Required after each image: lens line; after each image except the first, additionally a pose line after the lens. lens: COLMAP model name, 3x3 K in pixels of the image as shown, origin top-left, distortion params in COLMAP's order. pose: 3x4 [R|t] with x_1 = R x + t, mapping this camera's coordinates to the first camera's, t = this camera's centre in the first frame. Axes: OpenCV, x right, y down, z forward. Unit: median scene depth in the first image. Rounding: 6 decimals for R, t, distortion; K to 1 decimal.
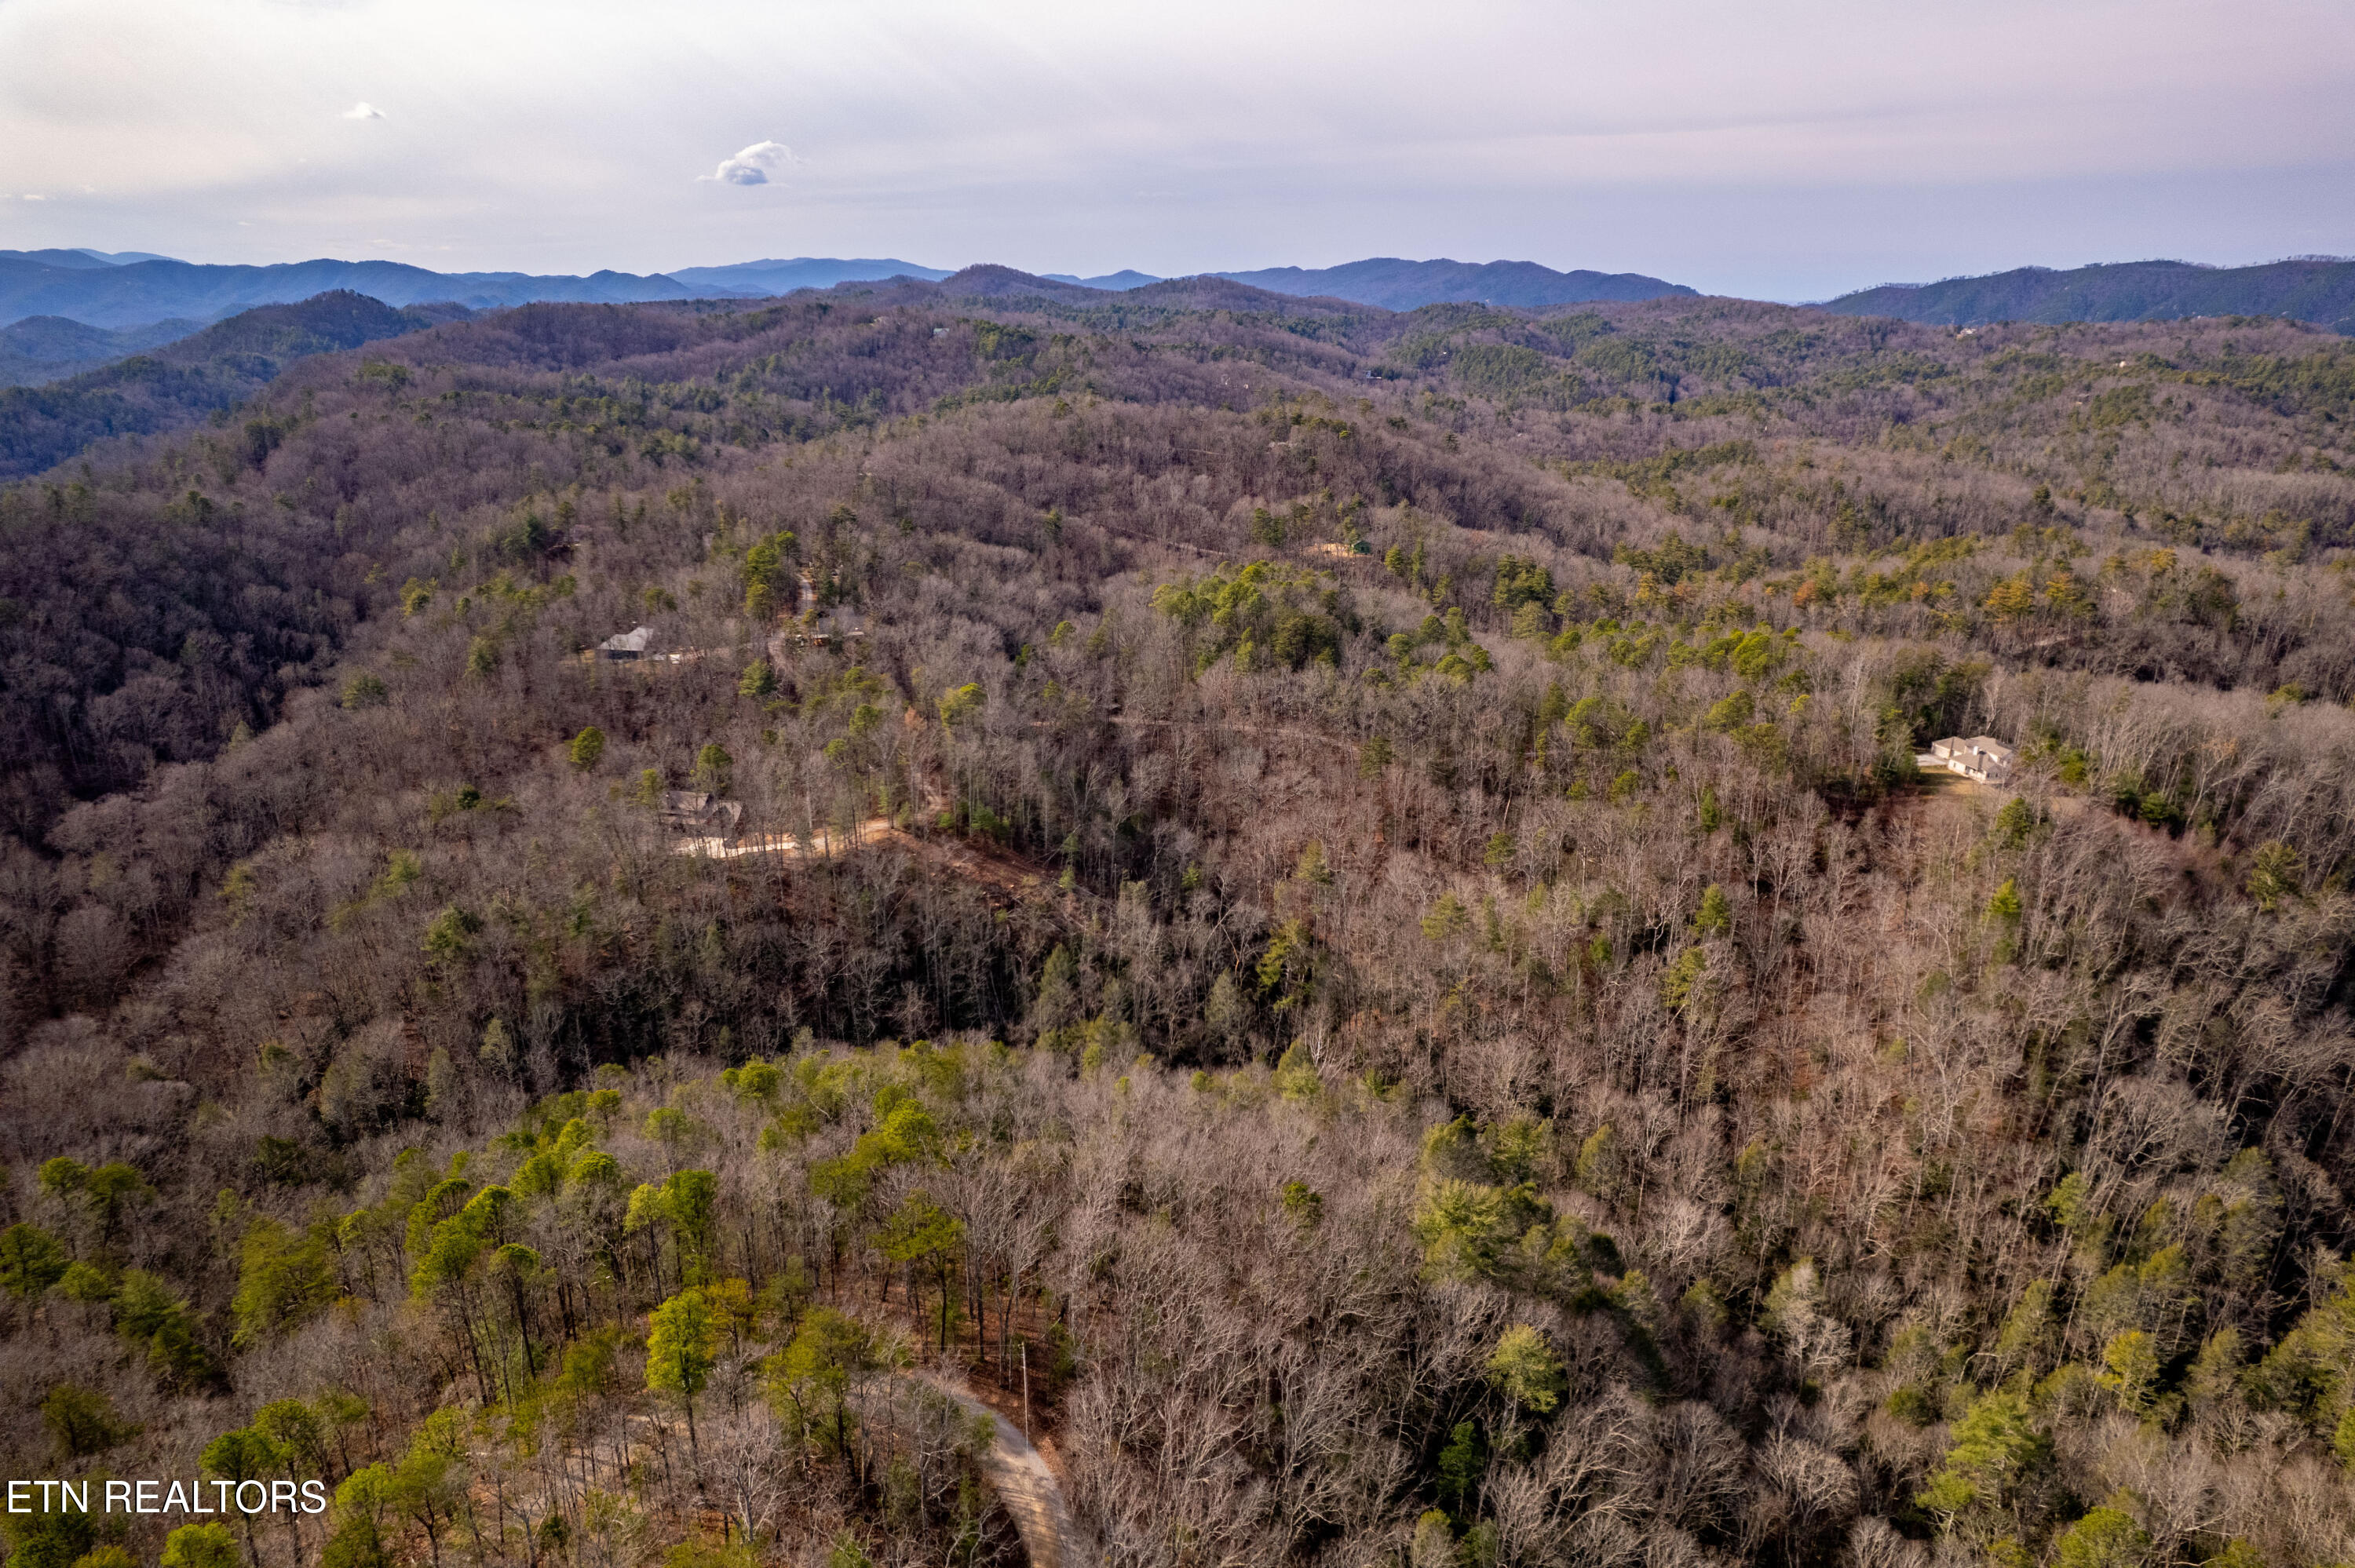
lens RADIAL K [[1496.4, 0, 1177.5], [0, 1496.4, 784.0], [0, 0, 1]] dist [-0.080106, 0.065821]
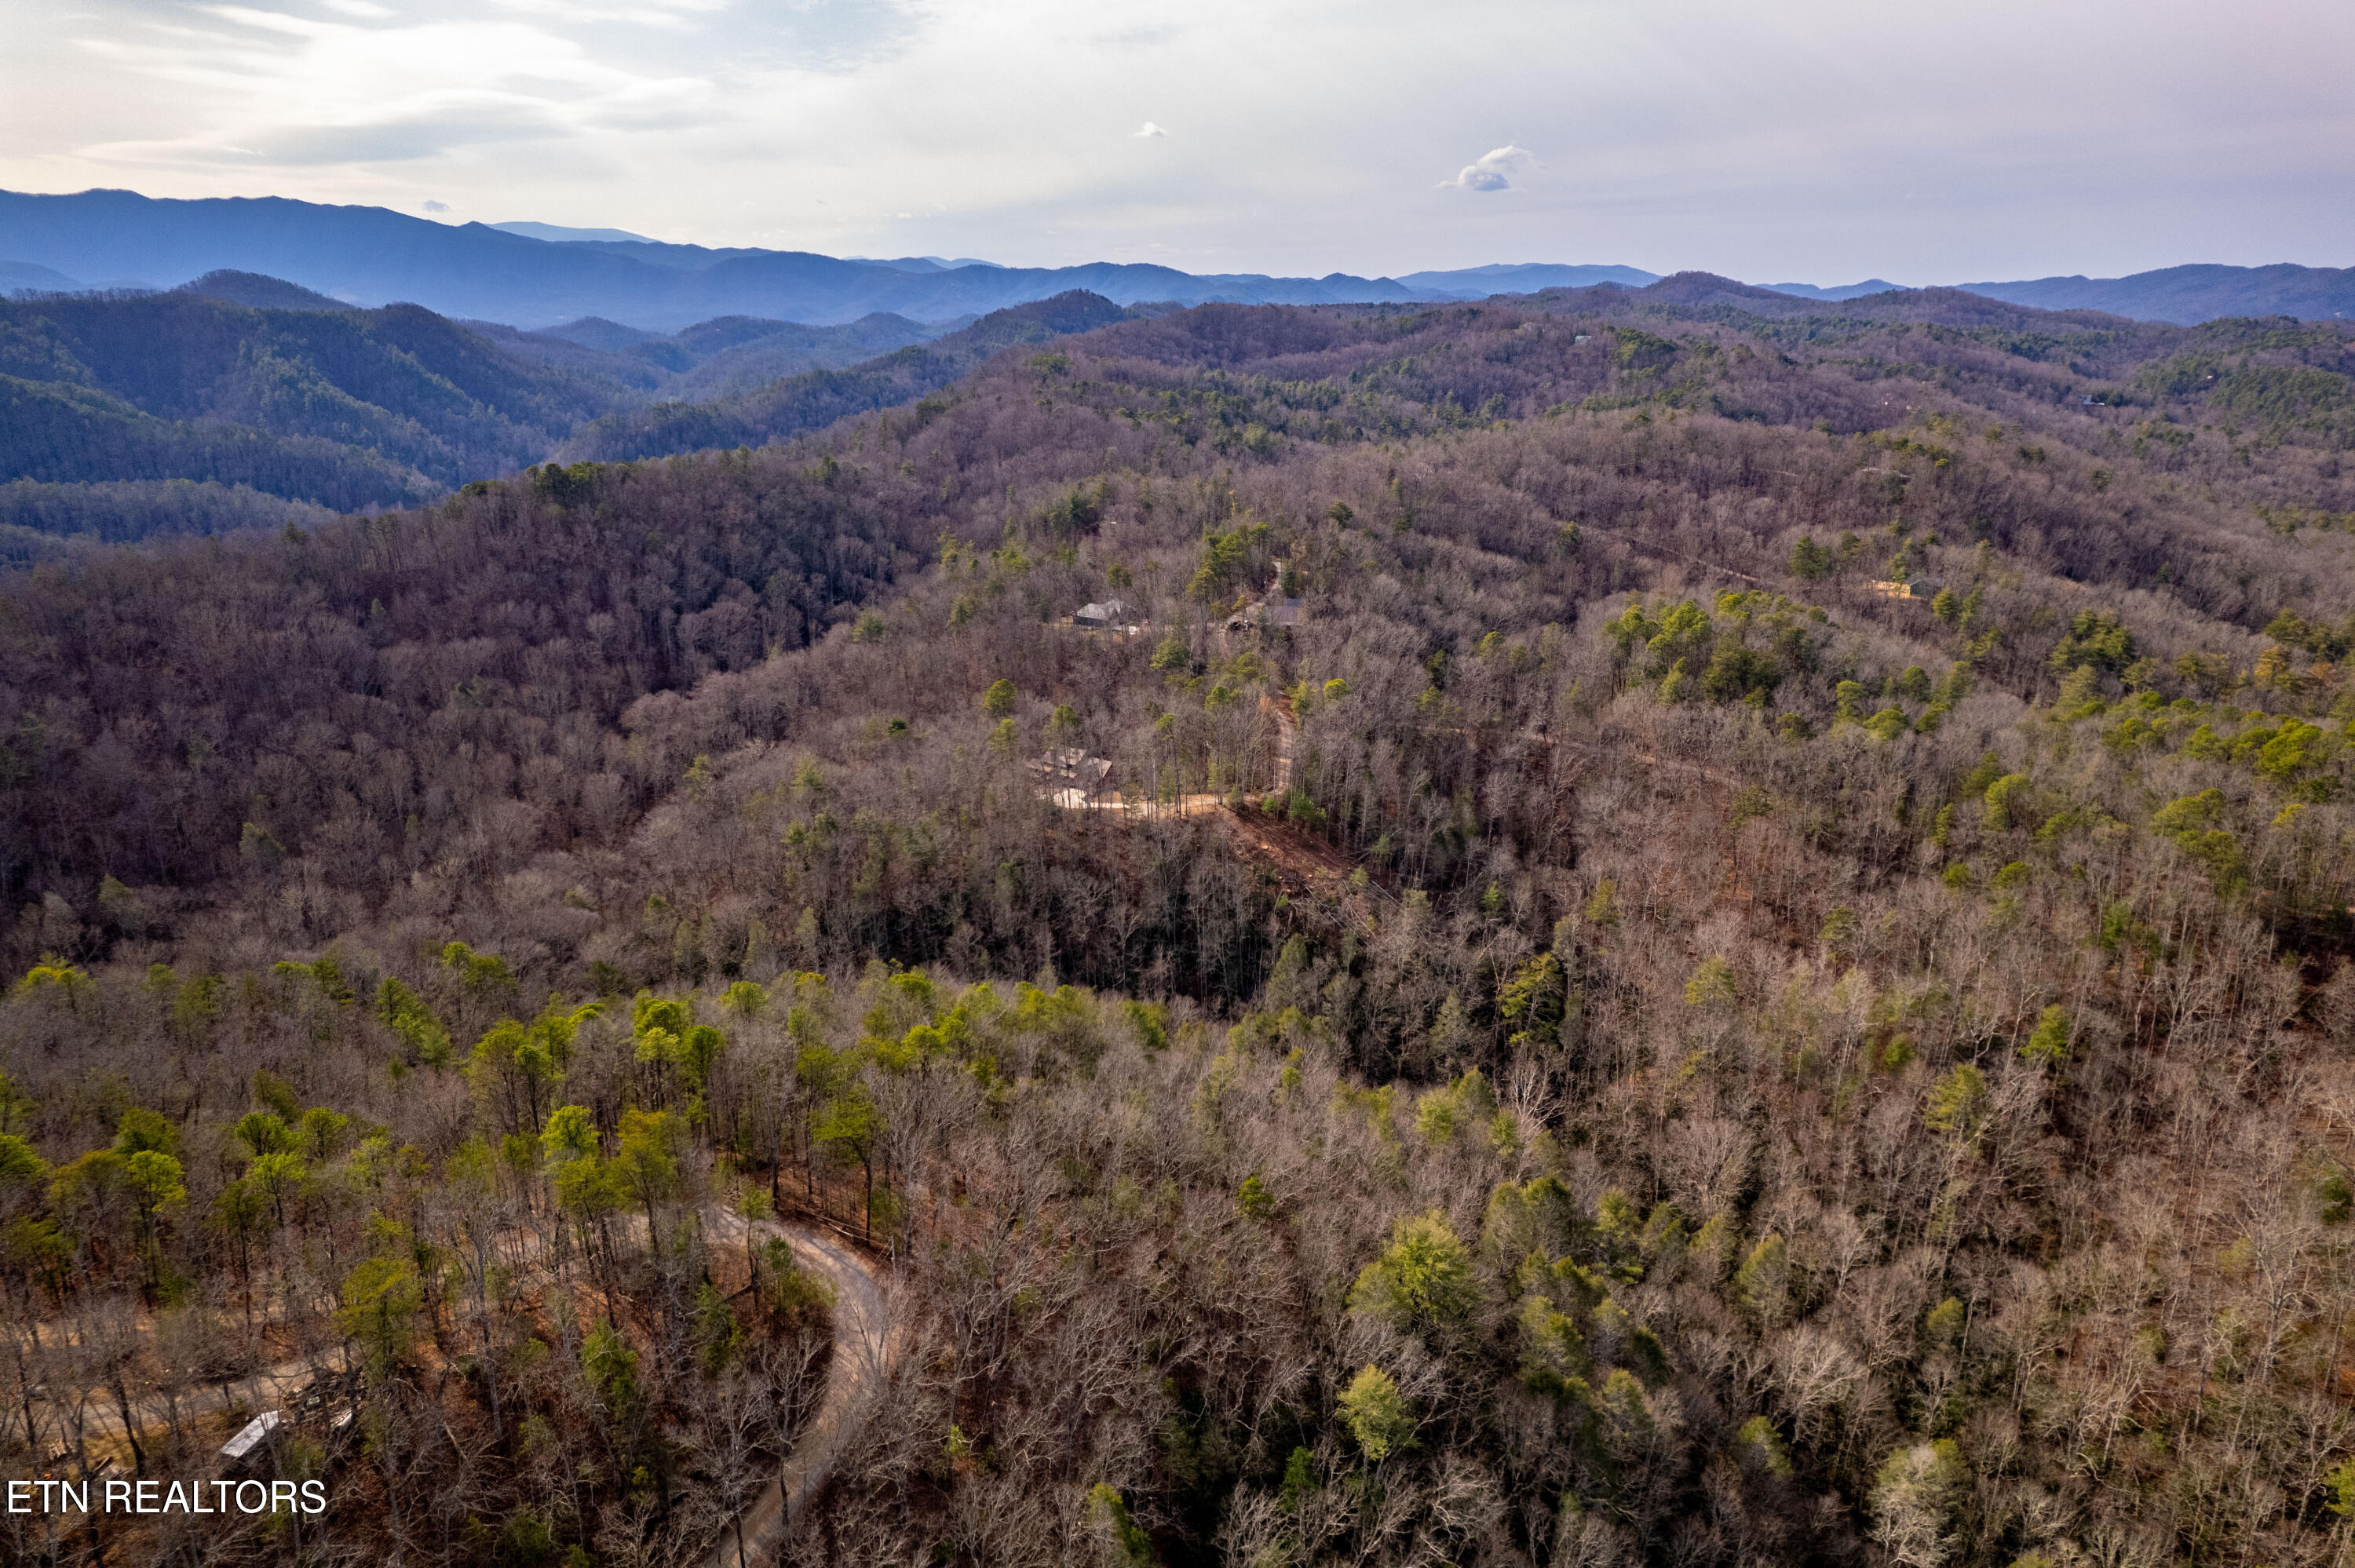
lens RADIAL K [[1496.4, 0, 1177.5], [0, 1496.4, 784.0], [0, 0, 1]] dist [-0.080106, 0.065821]
pose [[0.897388, 0.137001, -0.419435, 0.107556], [-0.138411, 0.990000, 0.027234, -0.004422], [0.418972, 0.033614, 0.907377, 0.012885]]
